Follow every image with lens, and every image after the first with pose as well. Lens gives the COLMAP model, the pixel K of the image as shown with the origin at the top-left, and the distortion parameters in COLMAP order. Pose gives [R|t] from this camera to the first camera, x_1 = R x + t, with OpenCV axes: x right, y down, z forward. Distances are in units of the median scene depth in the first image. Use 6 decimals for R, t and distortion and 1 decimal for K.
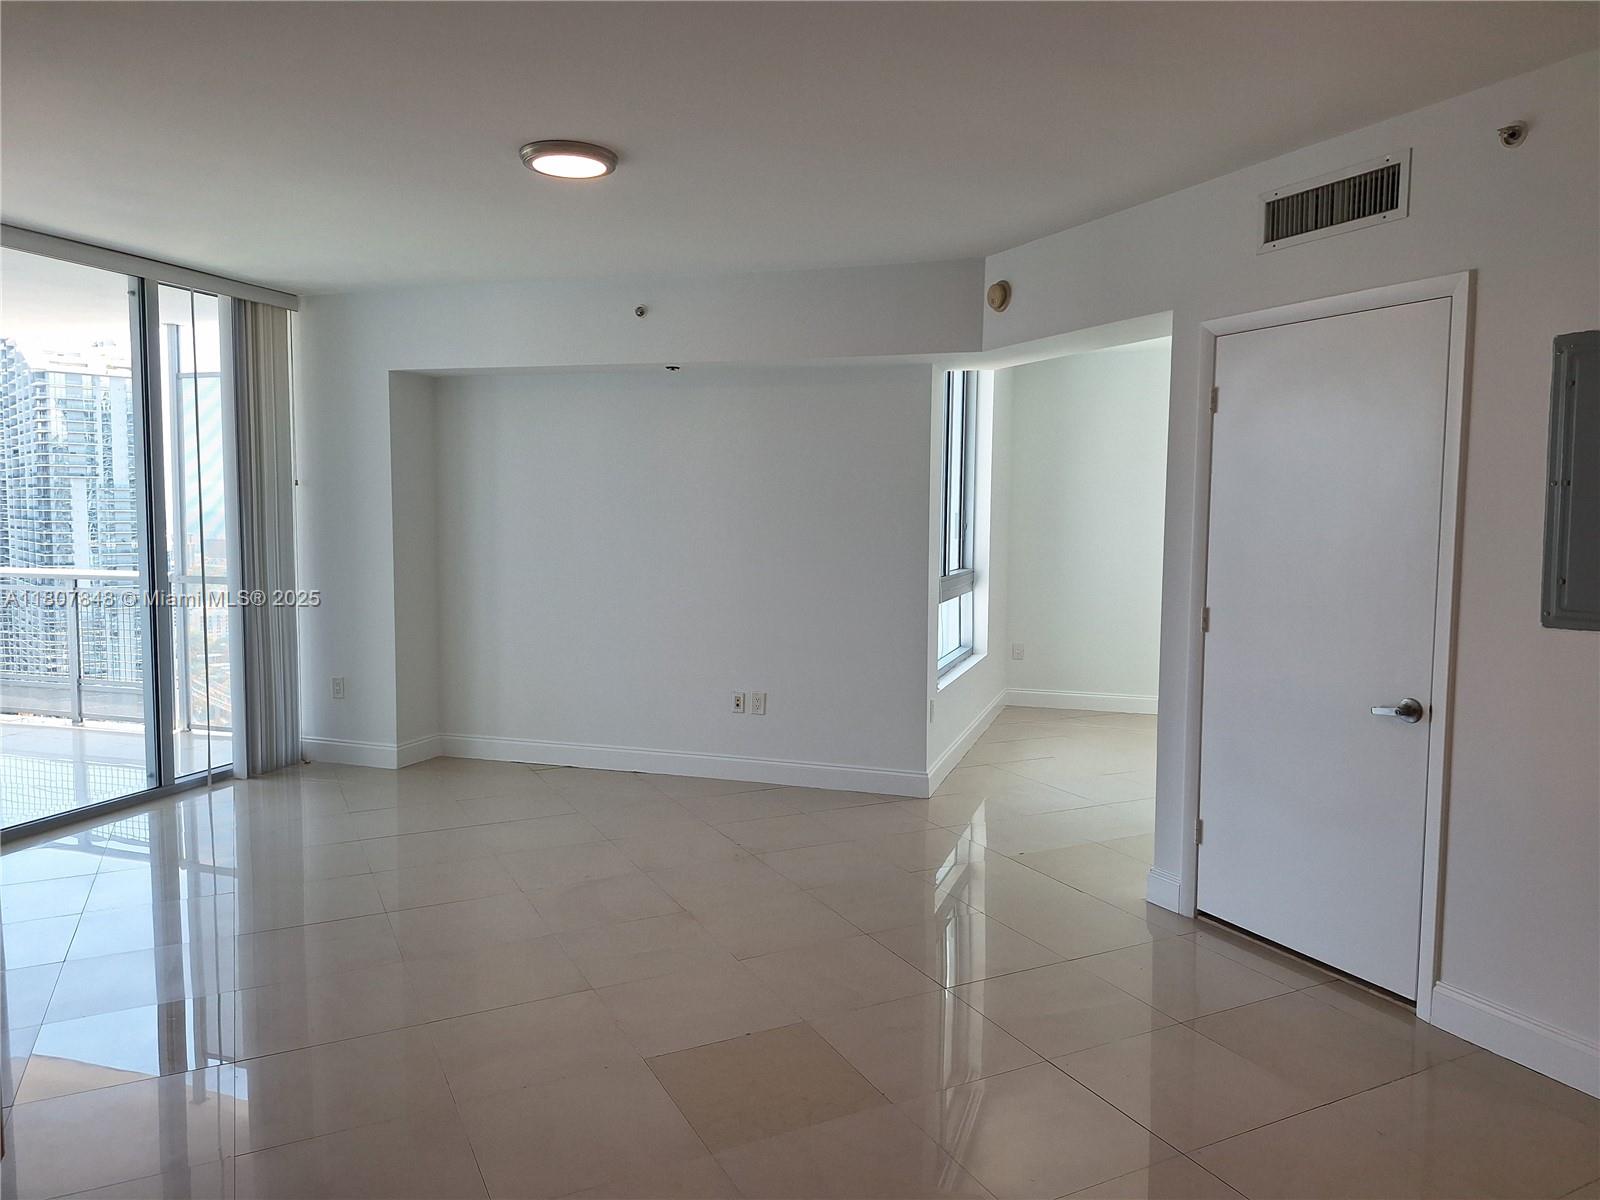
lens RADIAL K [[1105.1, 0, 807.7], [0, 1105.1, 604.4], [0, 0, 1]] dist [0.105309, -0.126176]
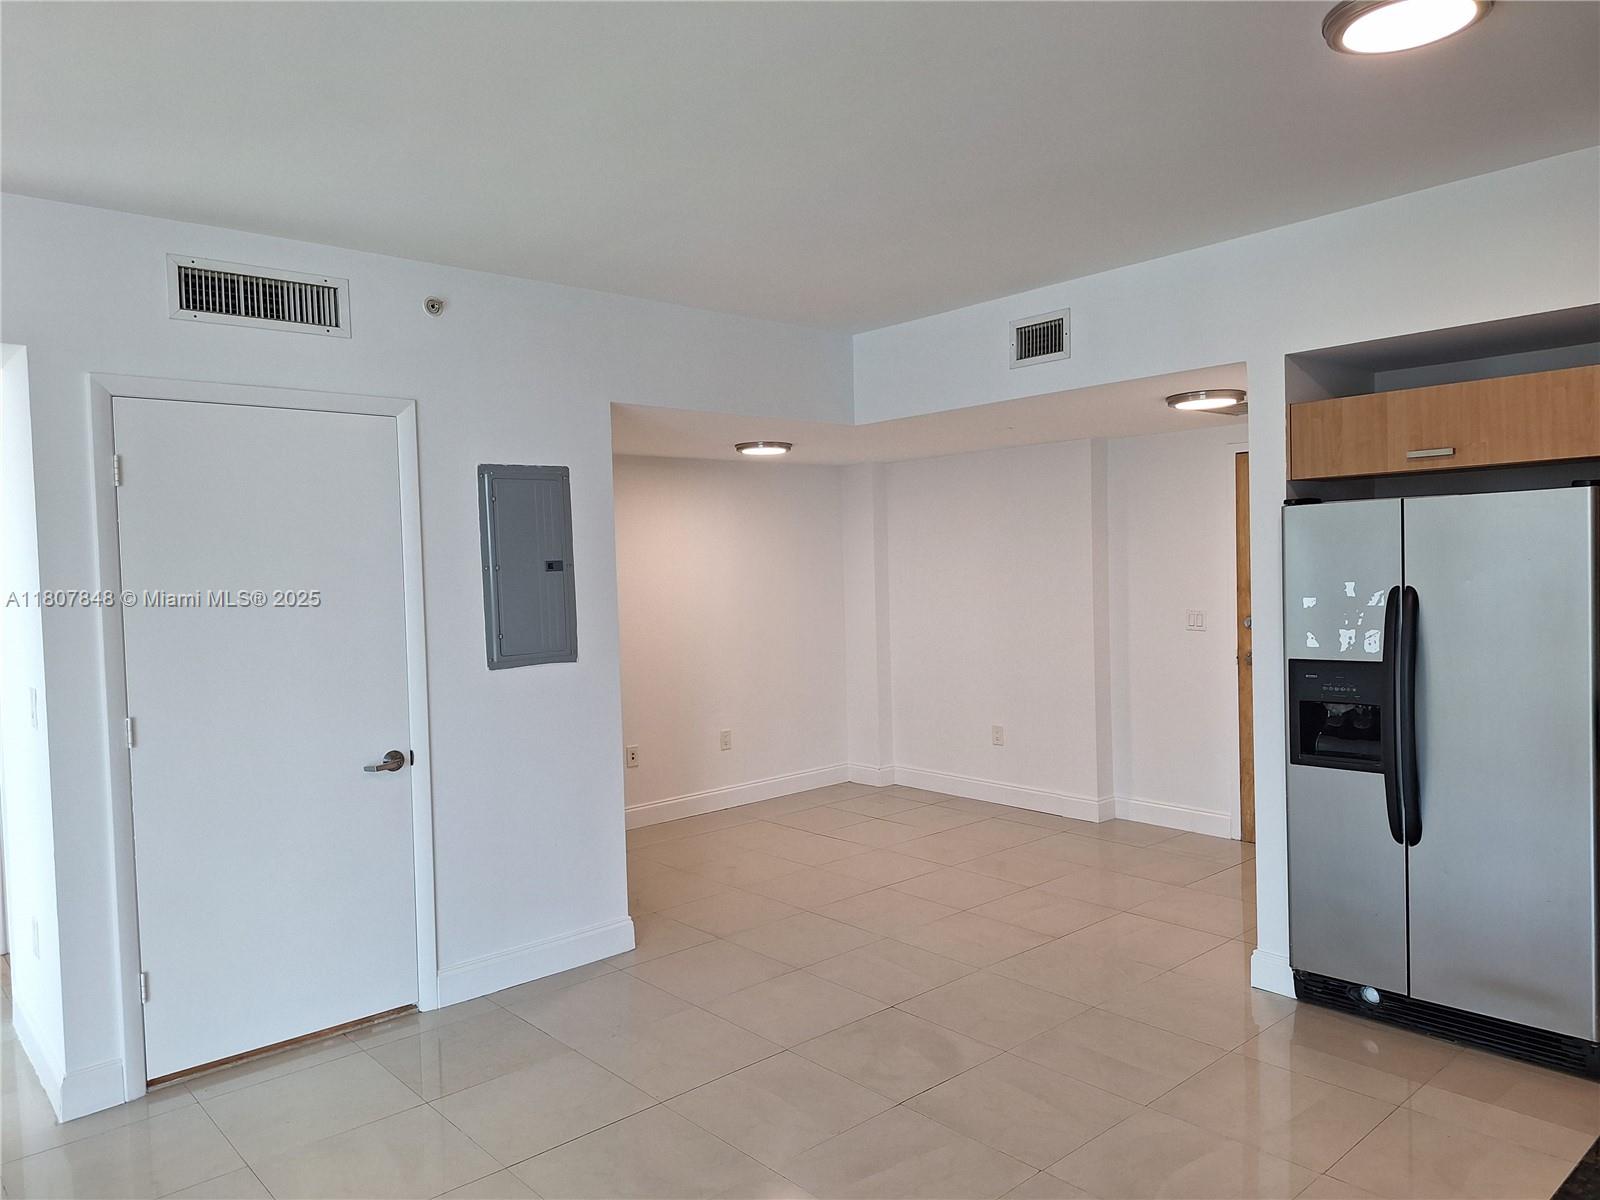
lens RADIAL K [[1105.1, 0, 807.7], [0, 1105.1, 604.4], [0, 0, 1]] dist [0.105309, -0.126176]
pose [[-0.256532, -0.034143, 0.965932, -0.409344], [0.108418, 0.992052, 0.063860, -0.055567], [-0.960436, 0.121107, -0.250792, 0.502741]]
